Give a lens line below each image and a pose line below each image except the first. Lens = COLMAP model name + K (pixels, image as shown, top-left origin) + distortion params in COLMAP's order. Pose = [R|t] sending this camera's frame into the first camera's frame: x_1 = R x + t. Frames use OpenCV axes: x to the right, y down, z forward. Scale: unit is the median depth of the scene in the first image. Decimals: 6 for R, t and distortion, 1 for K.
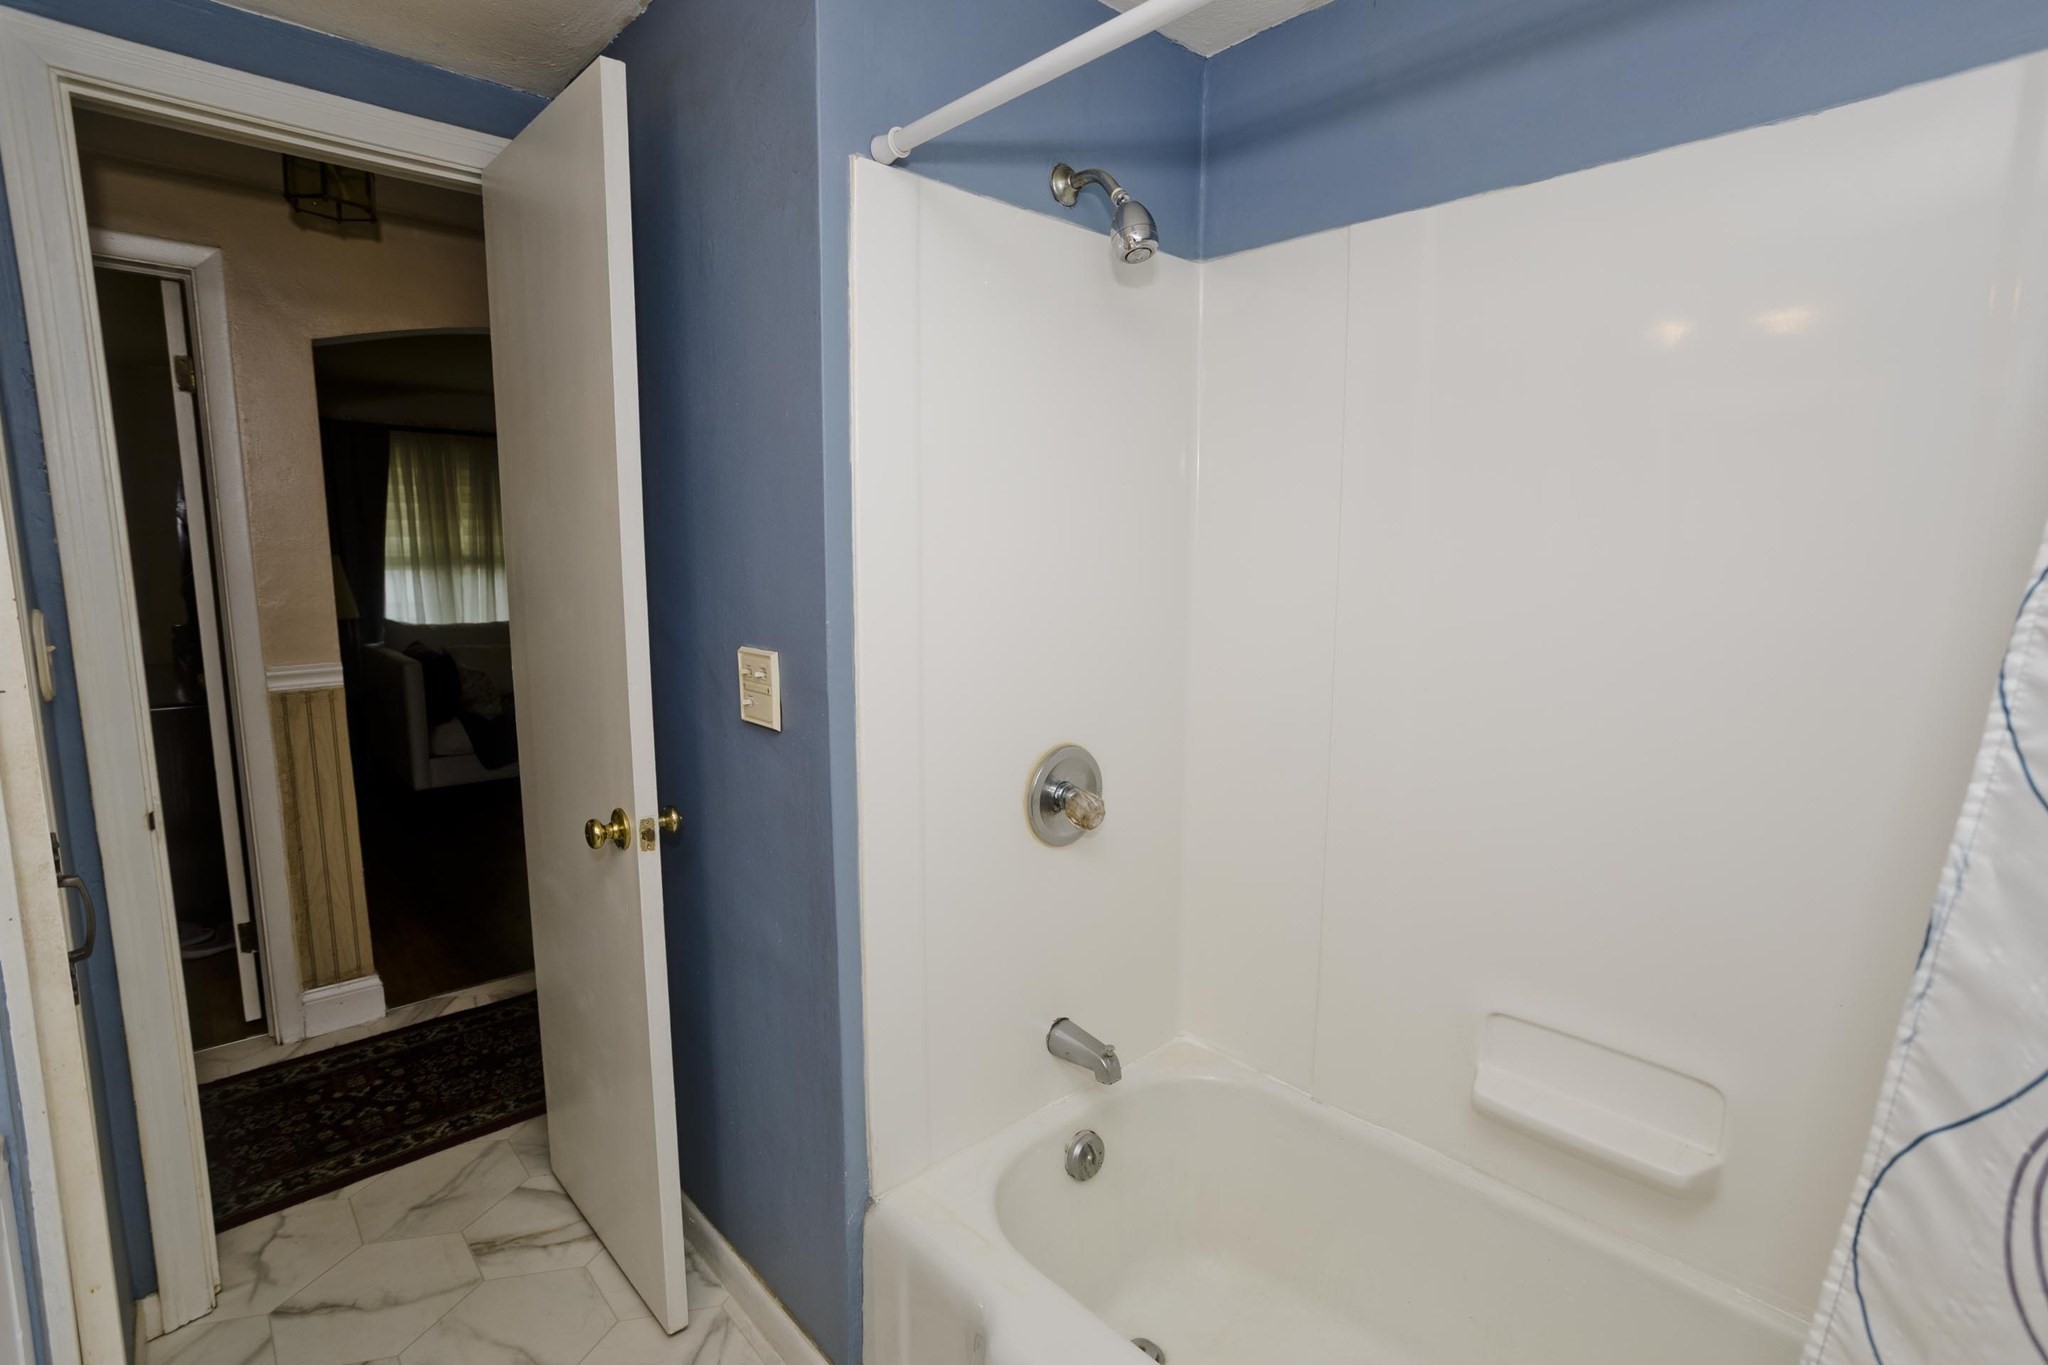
lens RADIAL K [[987.7, 0, 1024.0], [0, 987.7, 682.5], [0, 0, 1]] dist [0.000226, 0.000364]
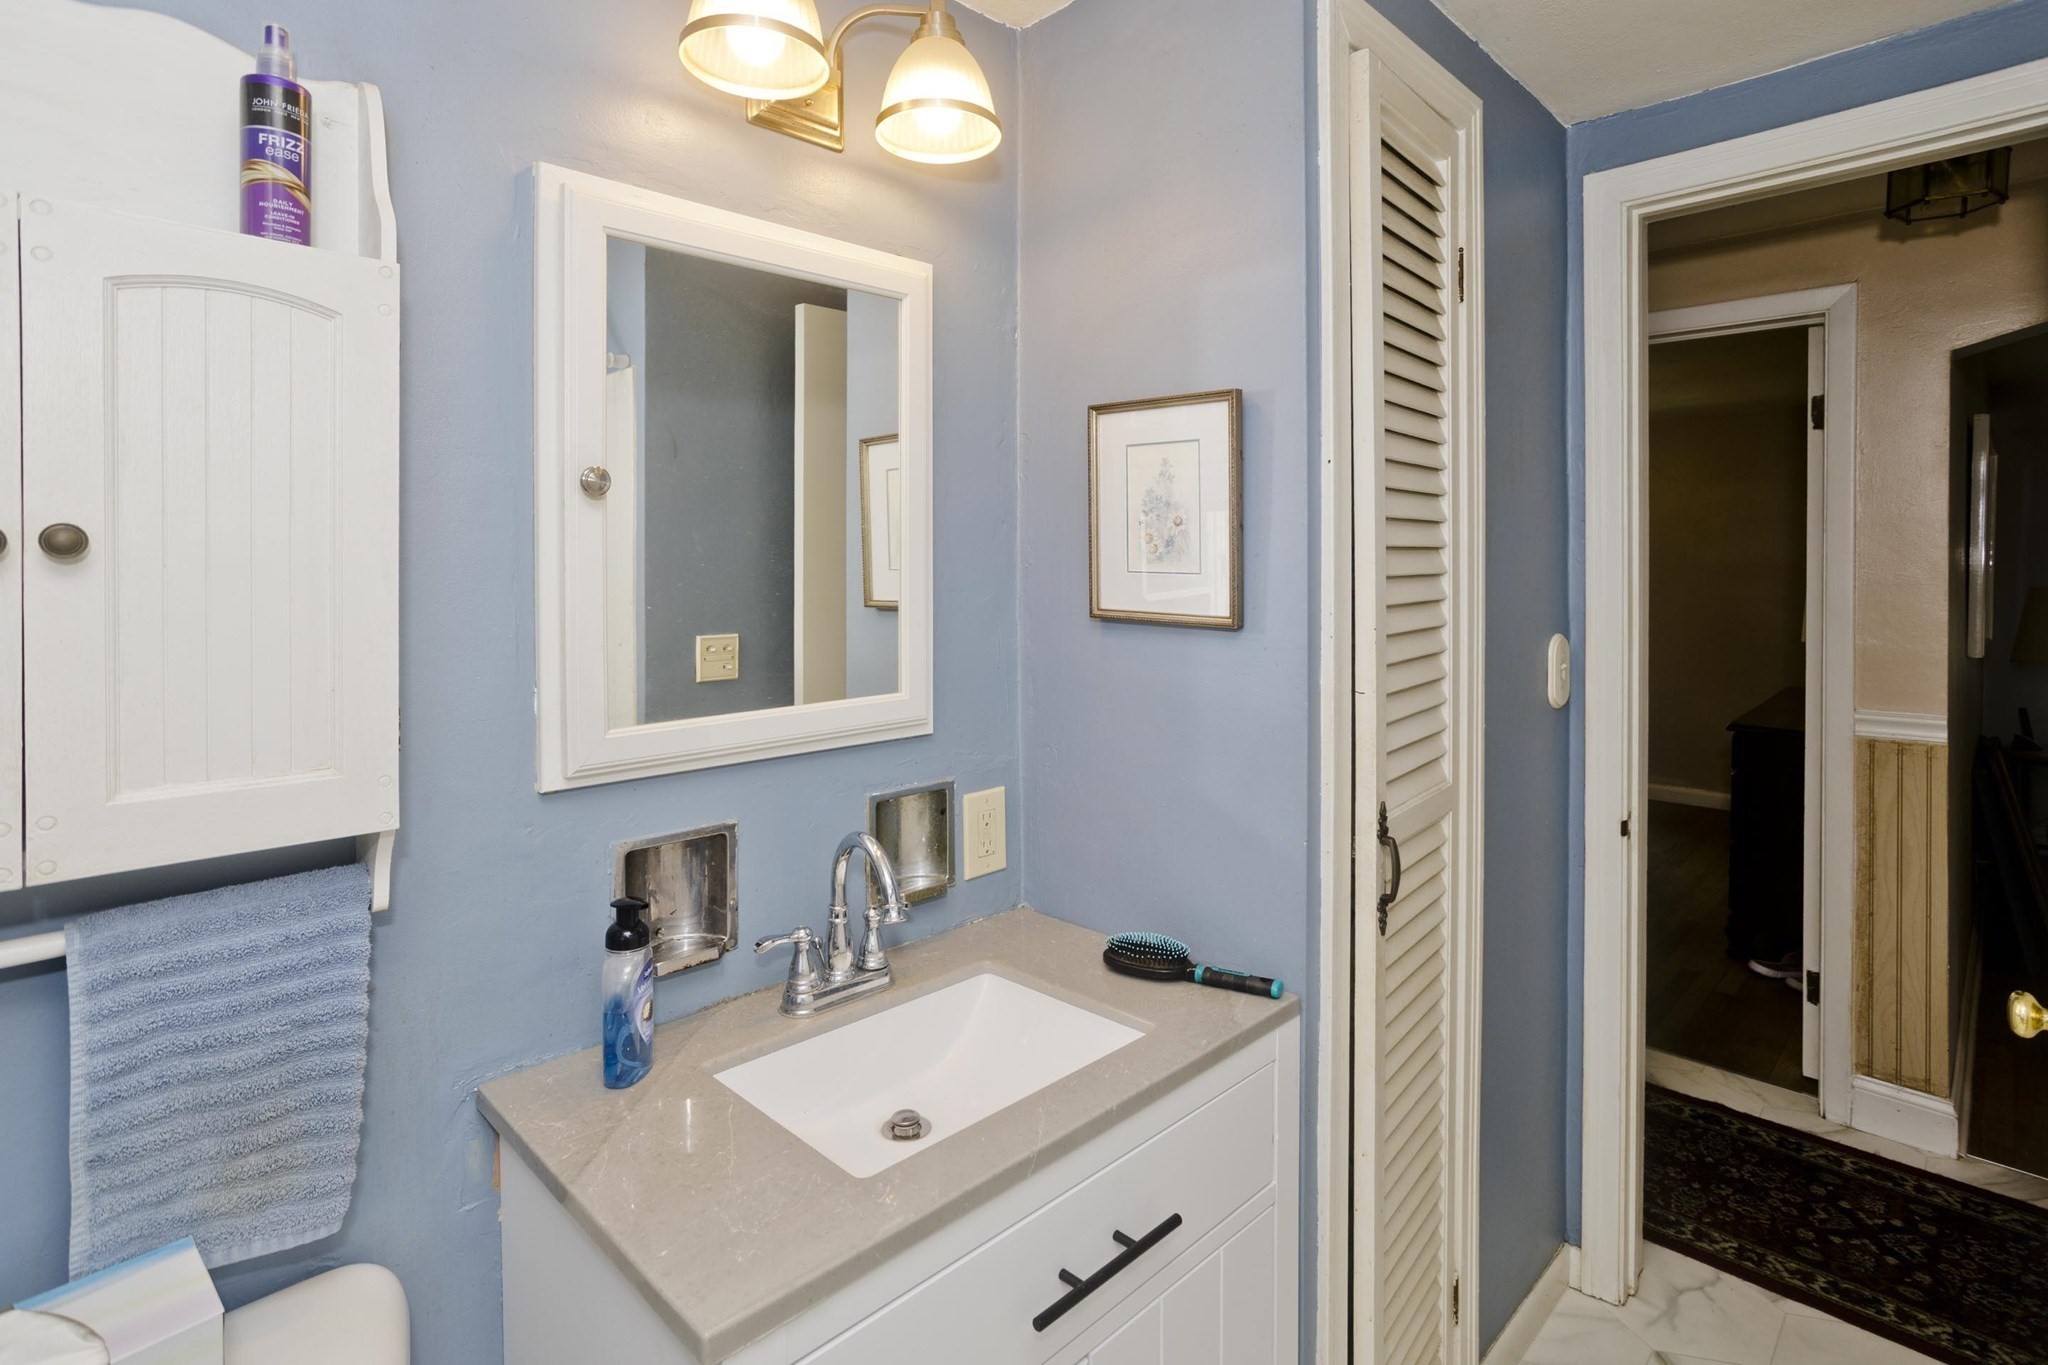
lens RADIAL K [[1011.5, 0, 1032.5], [0, 1011.5, 586.5], [0, 0, 1]] dist [-0.000289, 0.005434]
pose [[0.040059, 0.017272, -0.999048, 0.160955], [-0.132334, 0.991135, 0.011829, -0.038983], [0.990395, 0.131735, 0.041990, 0.172706]]
